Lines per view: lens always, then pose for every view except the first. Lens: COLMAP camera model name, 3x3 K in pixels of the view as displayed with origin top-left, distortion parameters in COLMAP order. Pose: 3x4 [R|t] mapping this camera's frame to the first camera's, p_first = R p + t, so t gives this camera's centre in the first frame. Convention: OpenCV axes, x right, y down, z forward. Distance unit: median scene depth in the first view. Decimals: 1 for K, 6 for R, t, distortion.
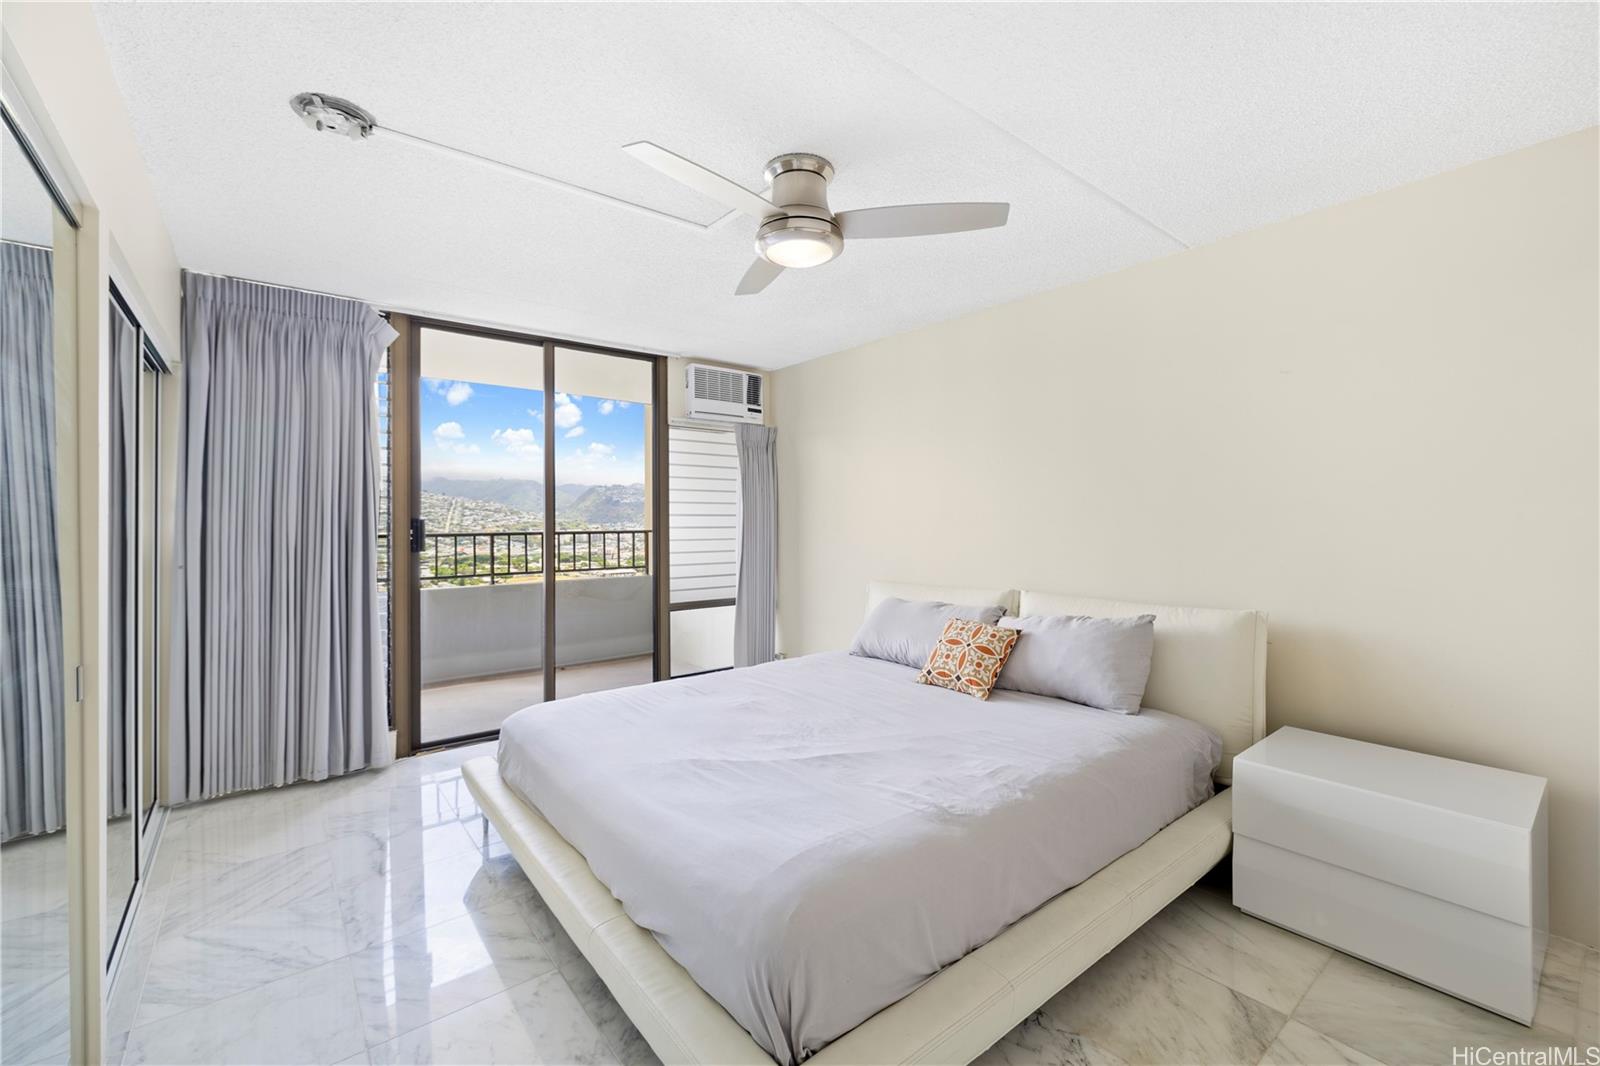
lens RADIAL K [[673.0, 0, 803.3], [0, 673.0, 511.7], [0, 0, 1]] dist [0.000503, 0.000185]
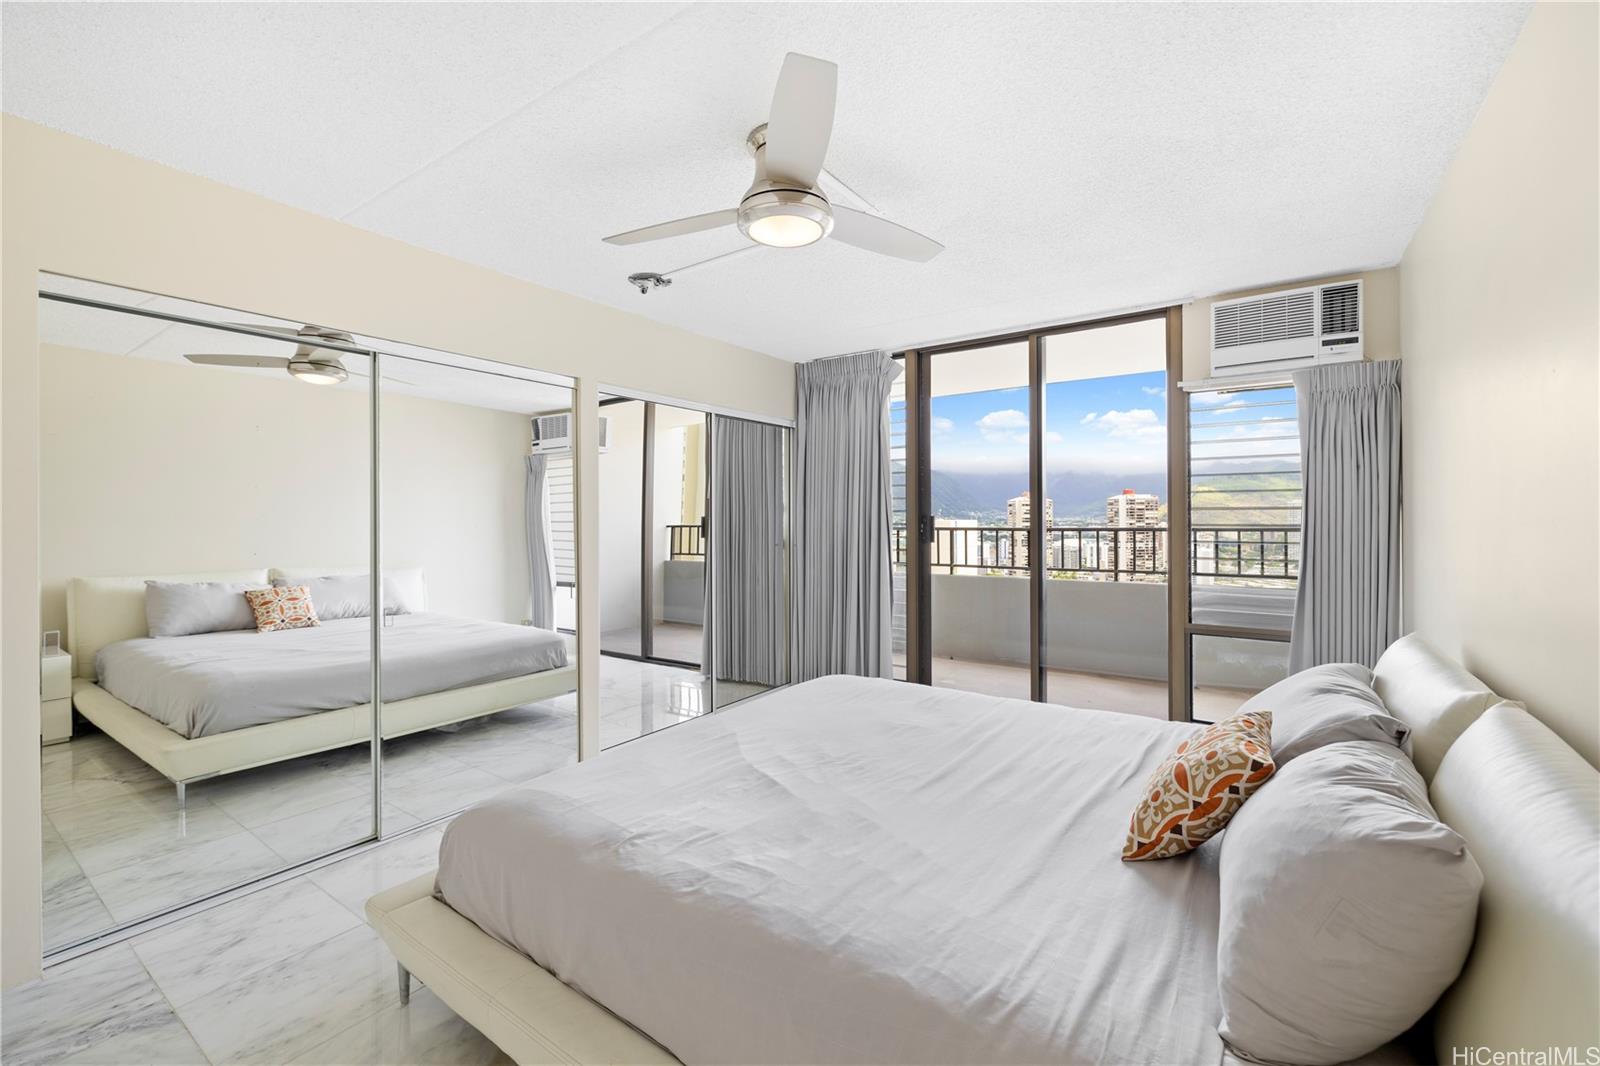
lens RADIAL K [[673.0, 0, 803.3], [0, 673.0, 511.7], [0, 0, 1]] dist [0.000503, 0.000185]
pose [[0.271566, -0.003723, -0.962413, 0.484820], [0.016713, 0.999860, 0.000849, 0.000333], [0.962275, -0.016315, 0.271590, 0.417071]]
